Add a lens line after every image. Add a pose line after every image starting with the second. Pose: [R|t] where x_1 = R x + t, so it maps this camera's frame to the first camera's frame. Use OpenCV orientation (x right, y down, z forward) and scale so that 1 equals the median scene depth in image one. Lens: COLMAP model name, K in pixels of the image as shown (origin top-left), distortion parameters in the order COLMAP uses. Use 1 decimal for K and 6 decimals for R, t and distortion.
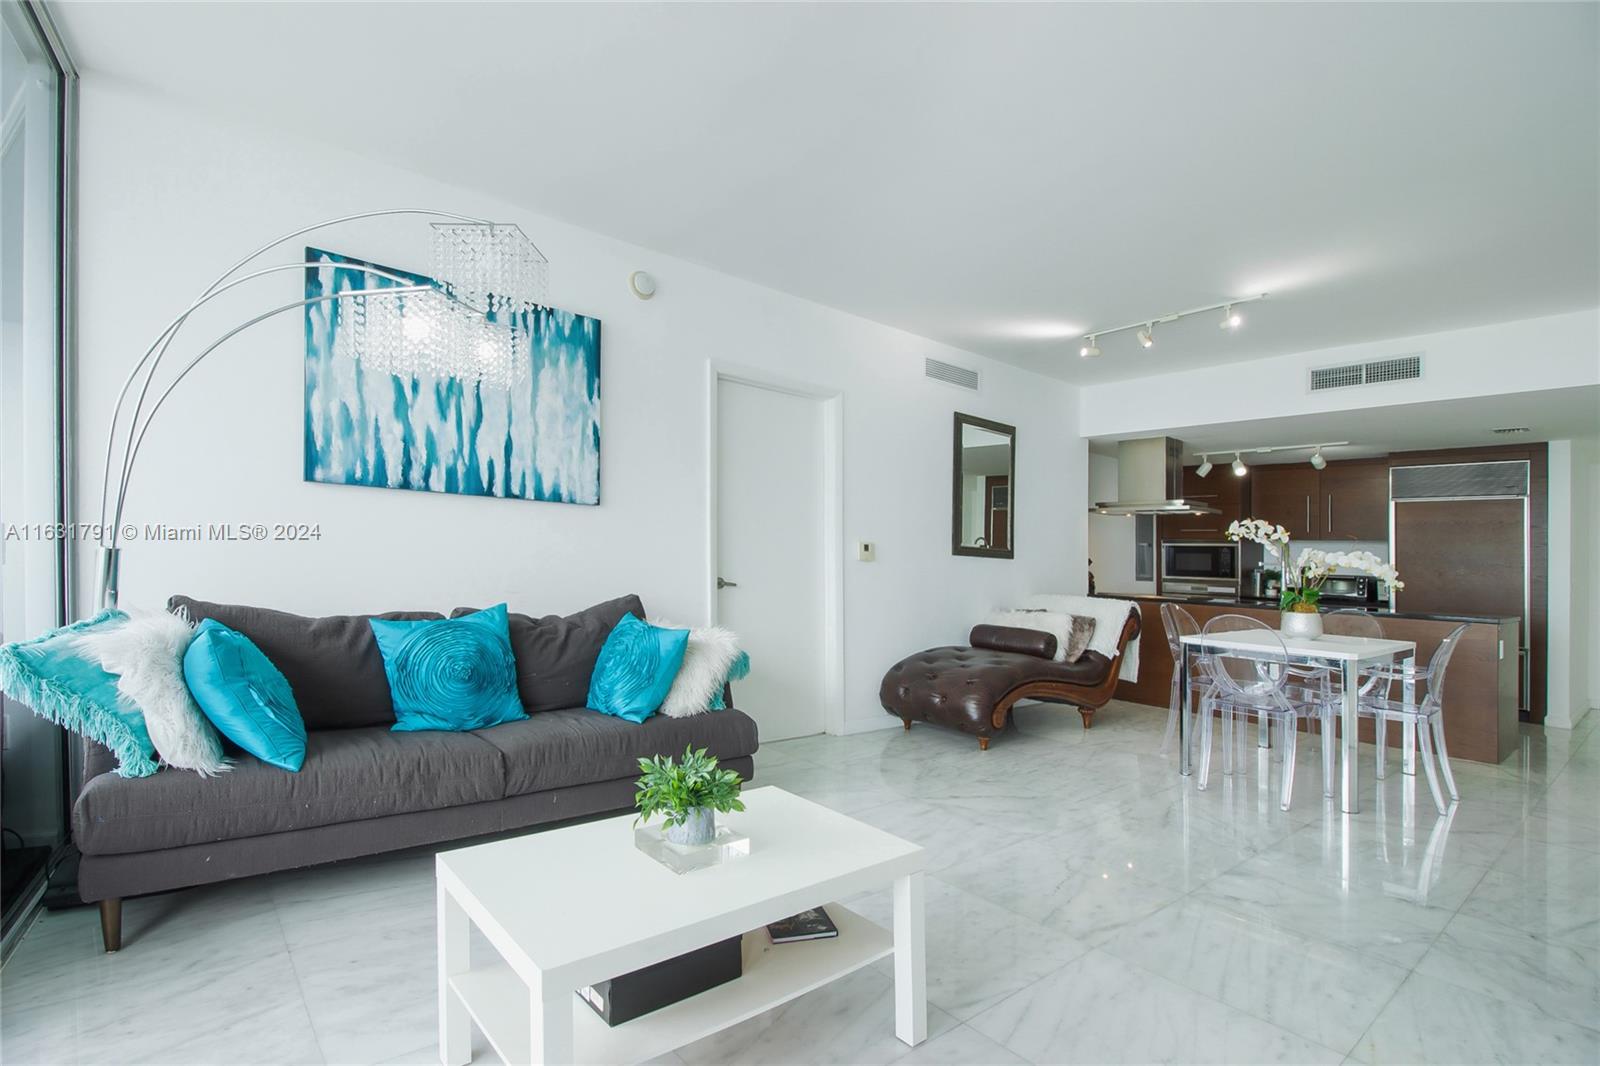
lens RADIAL K [[758.9, 0, 762.5], [0, 758.9, 523.8], [0, 0, 1]] dist [-0.010320, -0.007901]
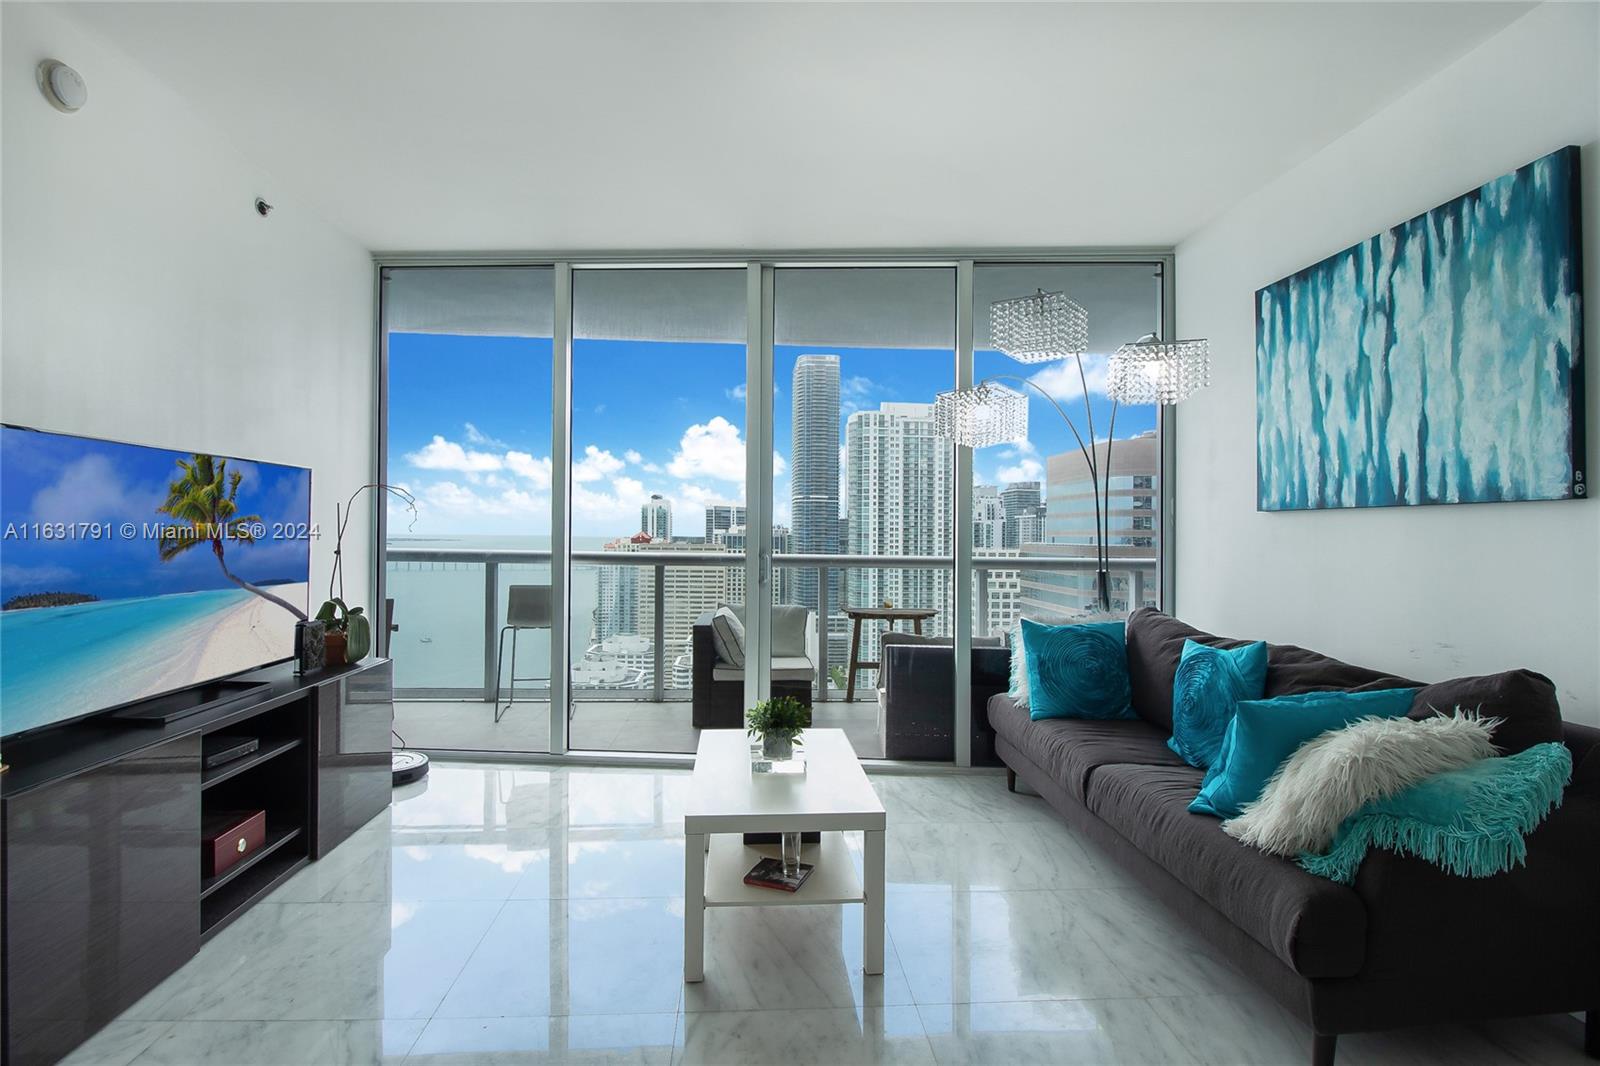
lens RADIAL K [[758.9, 0, 772.0], [0, 758.9, 538.8], [0, 0, 1]] dist [-0.010320, -0.007901]
pose [[-0.593353, -0.046978, -0.803571, 0.529234], [-0.006085, 0.998529, -0.053883, 0.034715], [0.804920, -0.027082, -0.592766, 0.884836]]
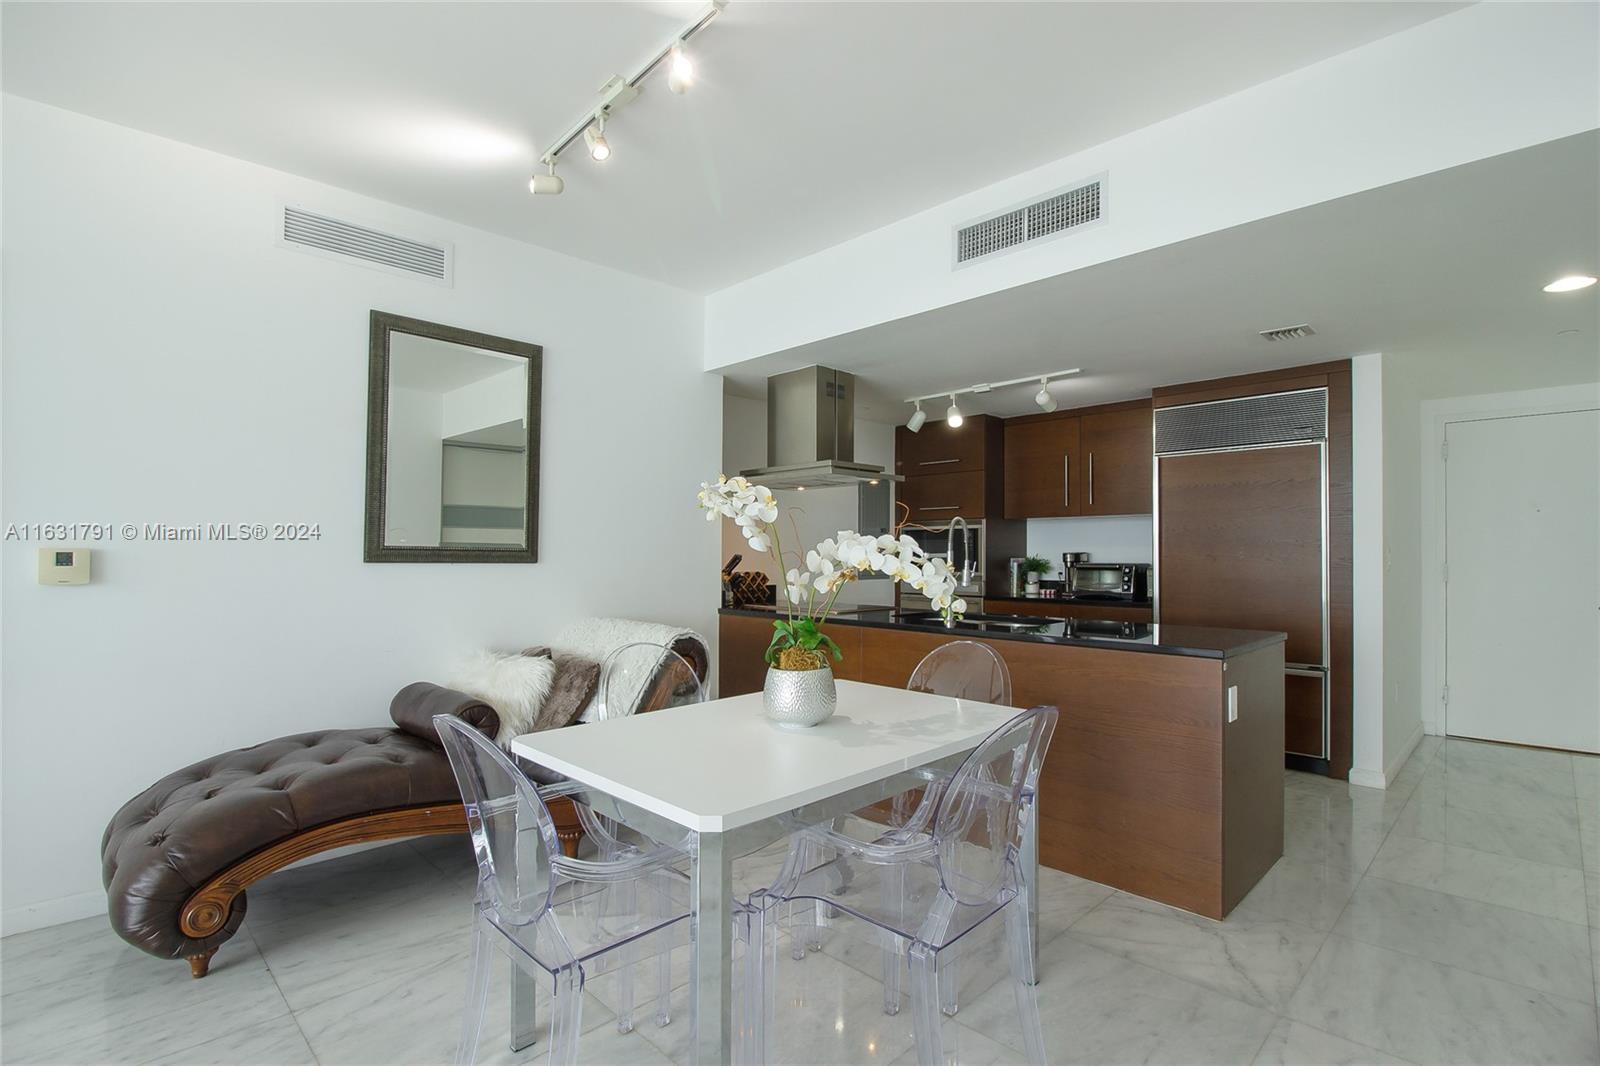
lens RADIAL K [[758.9, 0, 789.7], [0, 758.9, 536.2], [0, 0, 1]] dist [-0.010320, -0.007901]
pose [[0.993146, -0.034996, 0.111514, 0.756986], [0.032177, 0.999118, 0.026984, 0.024736], [-0.112360, -0.023211, 0.993396, 0.605703]]
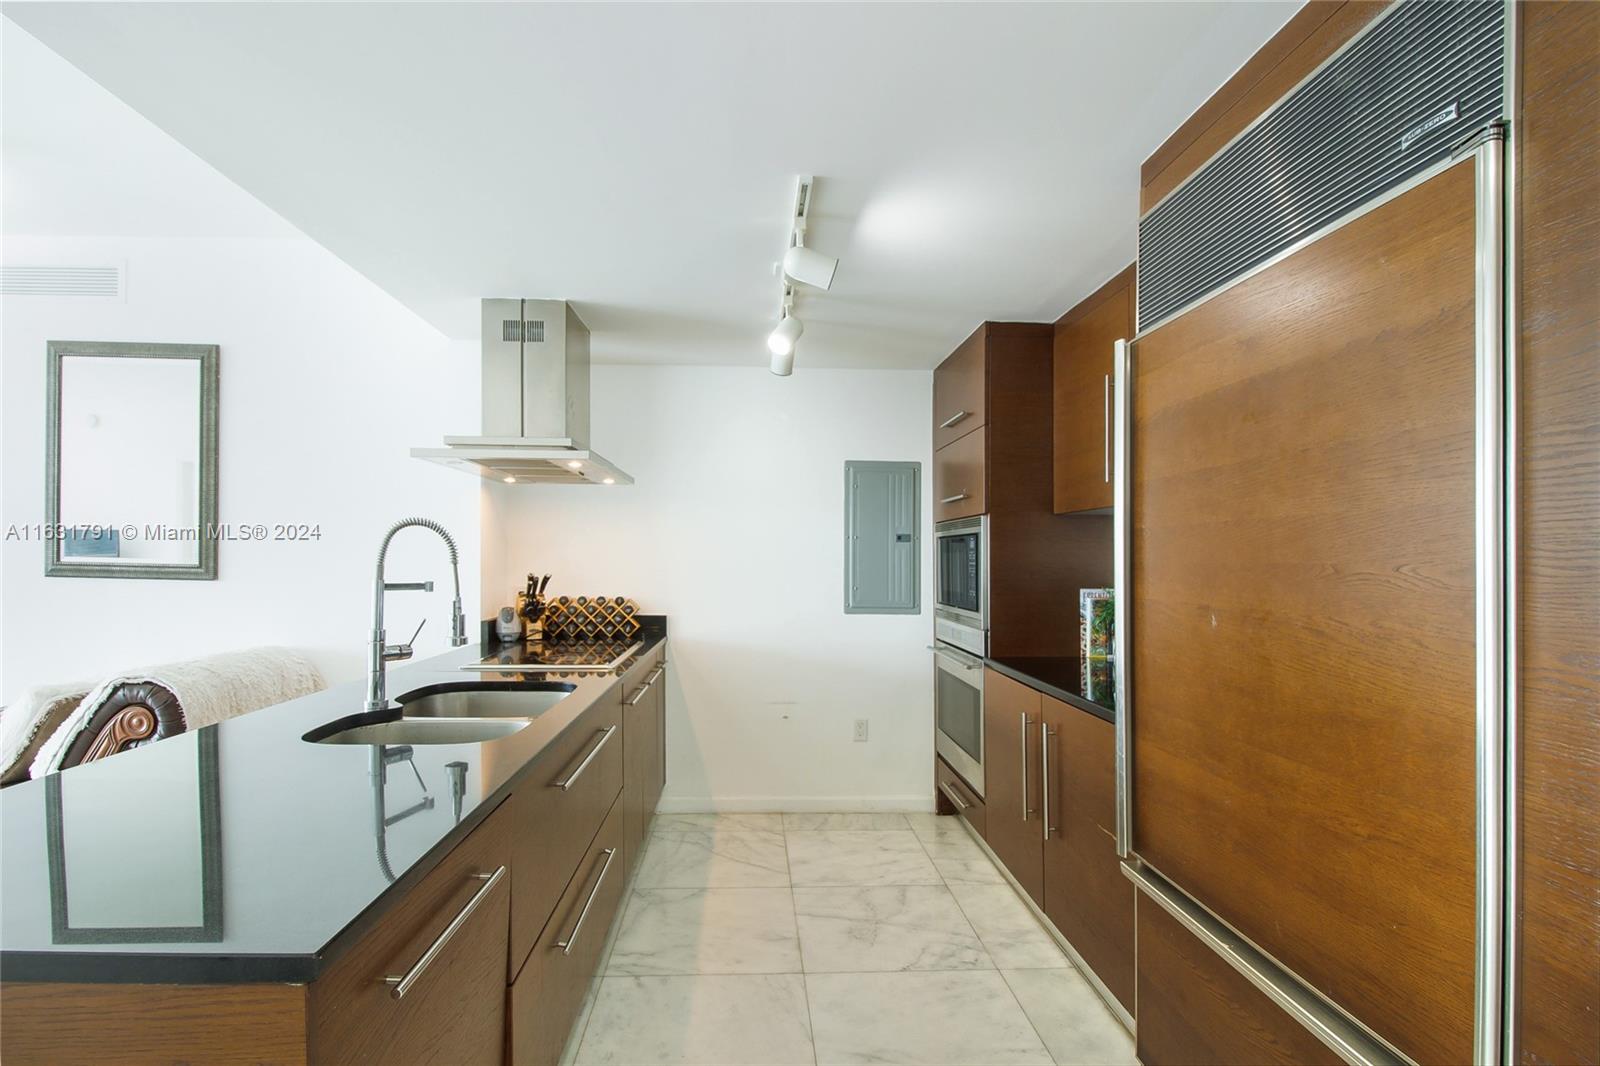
lens RADIAL K [[765.5, 0, 796.3], [0, 765.5, 545.6], [0, 0, 1]] dist [-0.022461, -0.000606]
pose [[0.819836, -0.039458, -0.571237, 1.646664], [0.047502, 0.998871, -0.000821, 0.068406], [0.570625, -0.026461, 0.820785, 1.290168]]
